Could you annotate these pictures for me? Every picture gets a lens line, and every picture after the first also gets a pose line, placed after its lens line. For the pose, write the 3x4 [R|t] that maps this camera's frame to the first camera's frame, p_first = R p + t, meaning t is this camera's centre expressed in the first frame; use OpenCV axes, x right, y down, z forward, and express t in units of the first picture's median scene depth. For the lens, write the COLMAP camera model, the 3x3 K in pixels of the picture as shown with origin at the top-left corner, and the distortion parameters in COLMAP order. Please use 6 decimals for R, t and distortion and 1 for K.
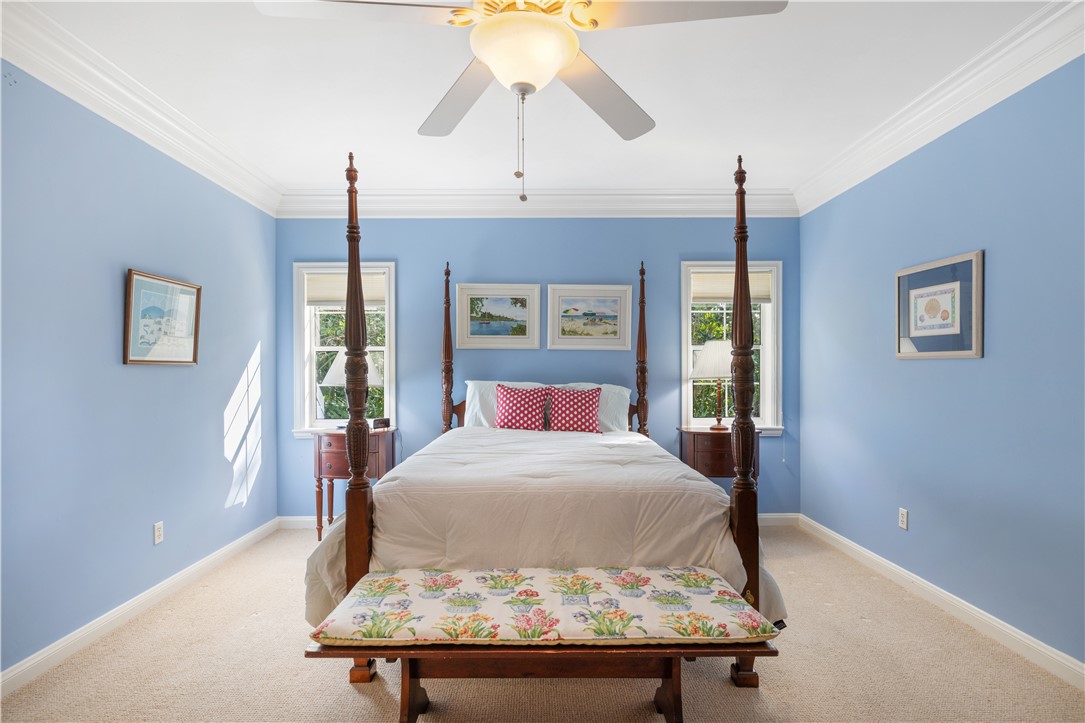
lens RADIAL K [[564.0, 0, 537.8], [0, 564.0, 365.8], [0, 0, 1]] dist [-0.004470, 0.000109]
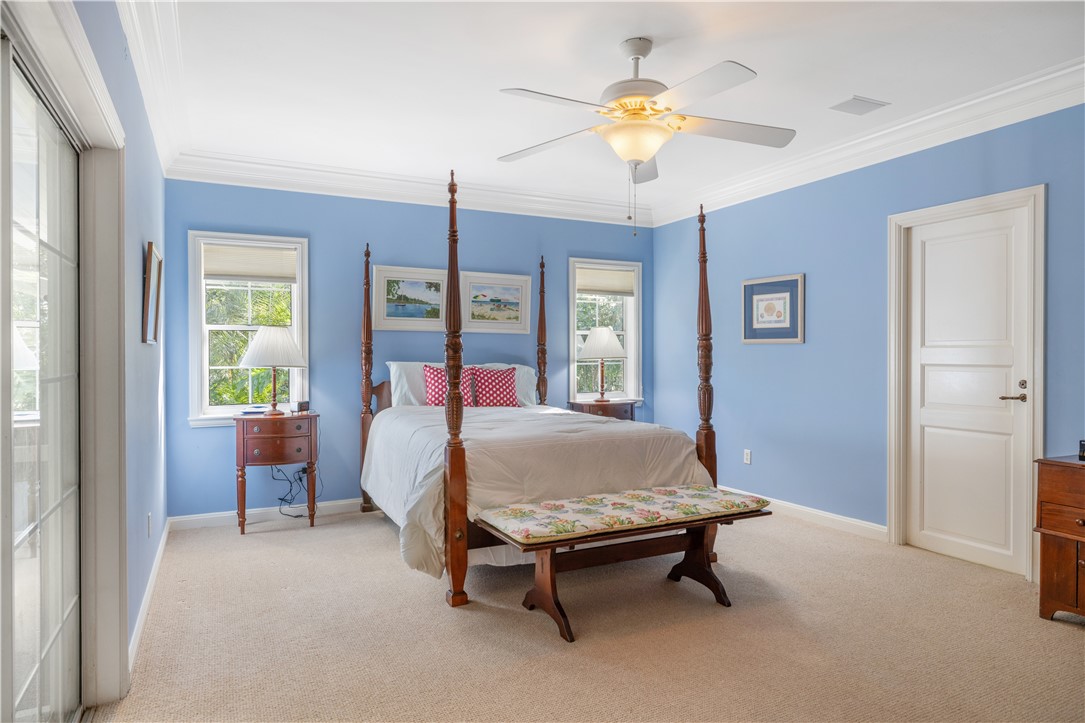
lens RADIAL K [[653.7, 0, 542.7], [0, 653.7, 348.3], [0, 0, 1]] dist [-0.000958, -0.000180]
pose [[0.894928, 0.004531, 0.446187, -0.398951], [-0.003514, 0.999989, -0.003107, 0.004656], [-0.446196, 0.001213, 0.894934, -0.175340]]
